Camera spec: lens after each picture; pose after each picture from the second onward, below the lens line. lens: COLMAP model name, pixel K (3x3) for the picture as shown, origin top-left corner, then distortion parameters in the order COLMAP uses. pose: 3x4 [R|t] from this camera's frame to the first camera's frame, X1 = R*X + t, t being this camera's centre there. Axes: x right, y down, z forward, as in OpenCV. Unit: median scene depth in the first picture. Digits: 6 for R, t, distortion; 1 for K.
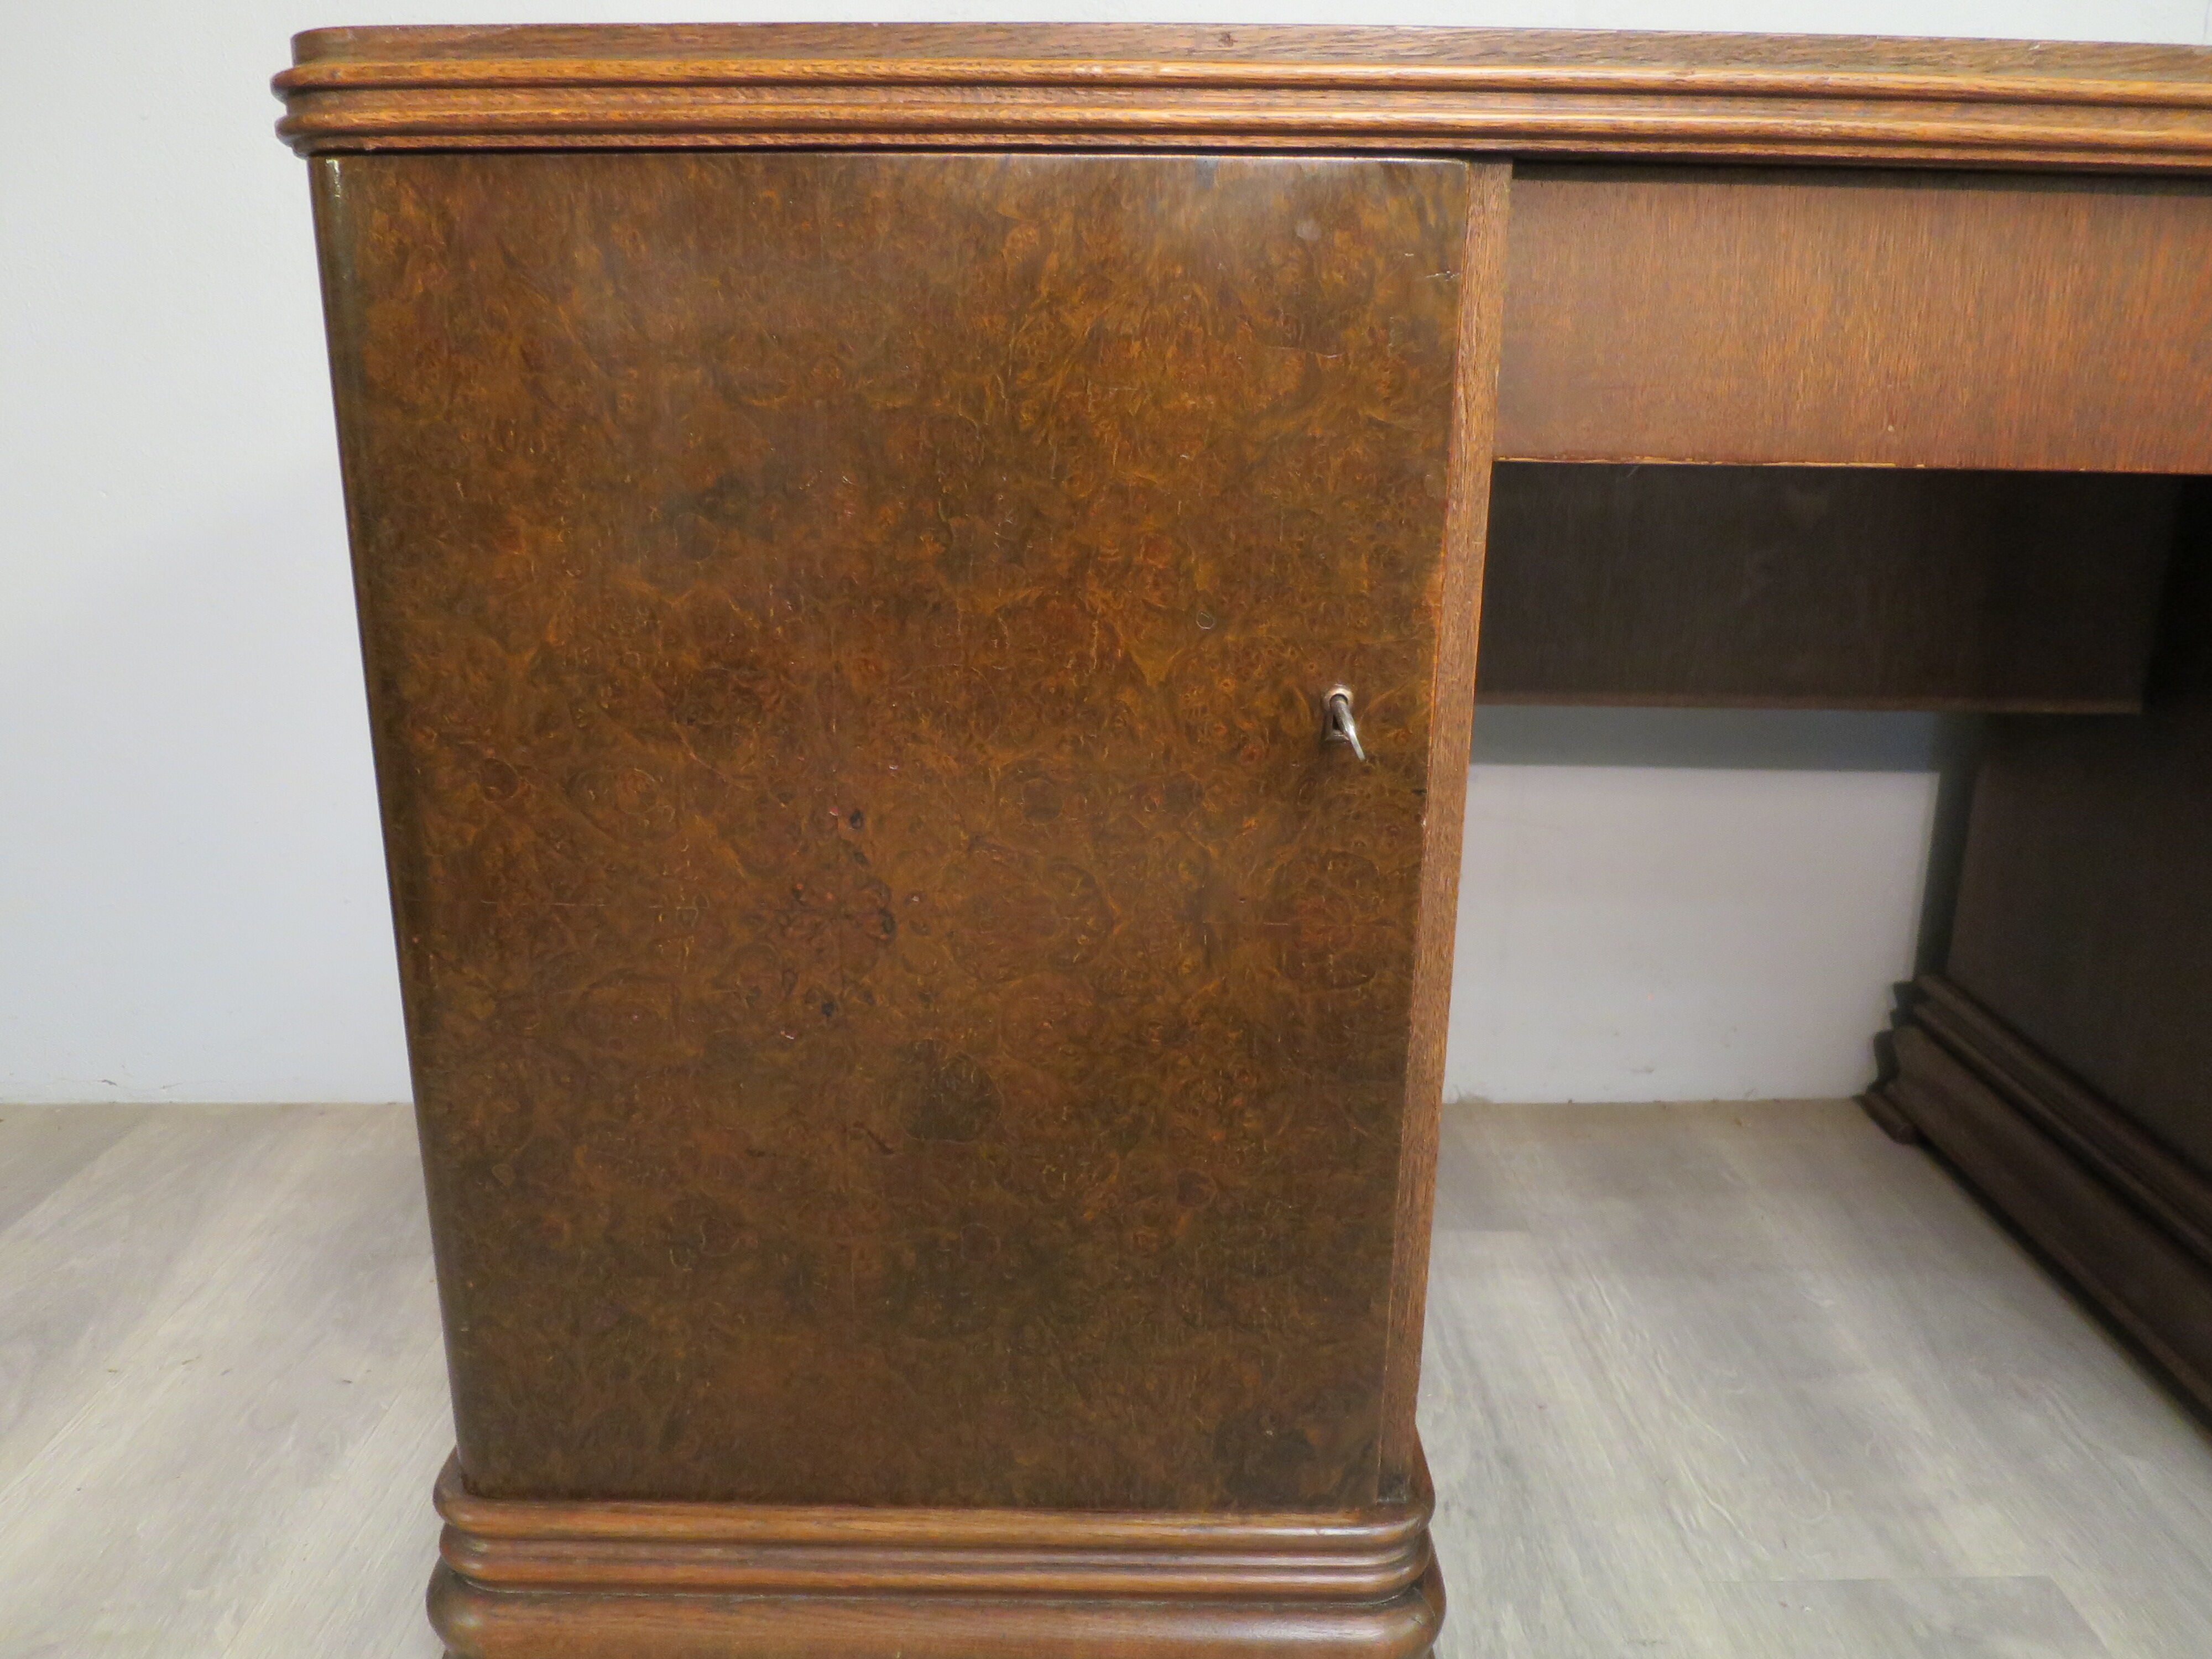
lens RADIAL K [[1616.7, 0, 1106.0], [0, 1616.7, 829.5], [0, 0, 1]] dist [-0.046453, 0.007593]
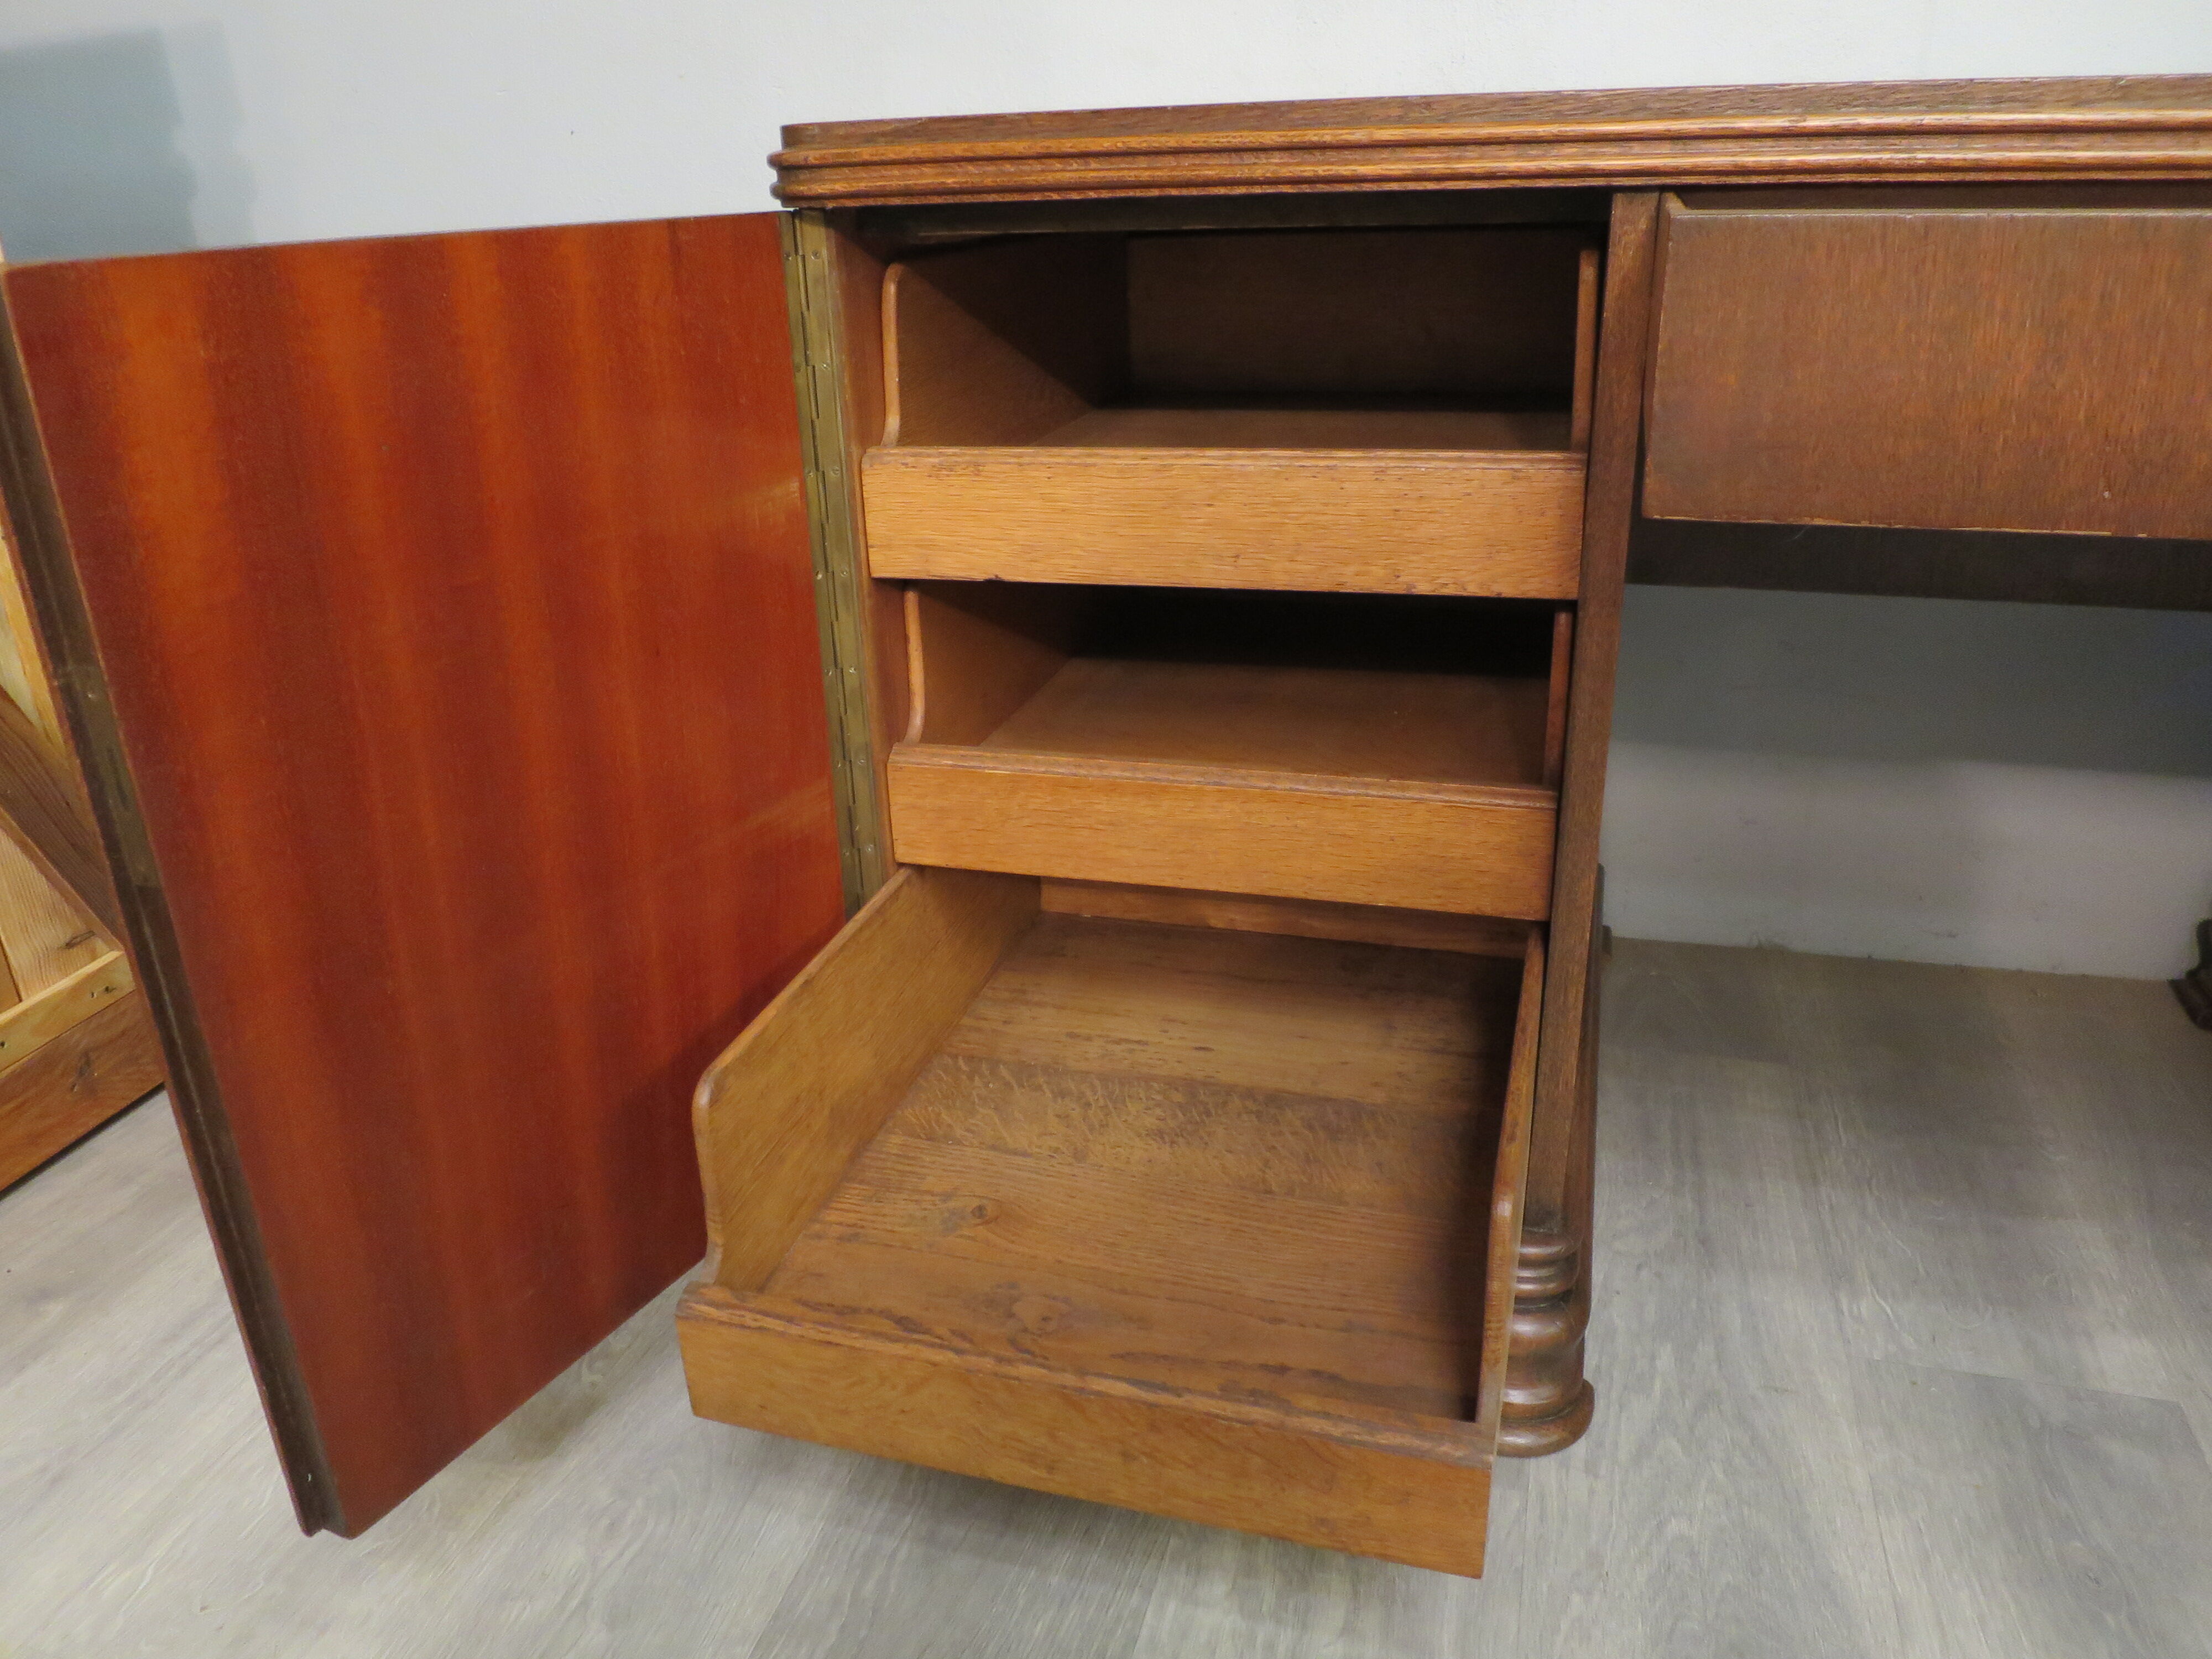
lens RADIAL K [[1616.7, 0, 1106.0], [0, 1616.7, 829.5], [0, 0, 1]] dist [-0.046453, 0.007593]
pose [[0.958850, 0.074437, -0.273983, 0.224765], [-0.043430, 0.992117, 0.117553, -0.047976], [0.280573, -0.100816, 0.954523, -0.388456]]
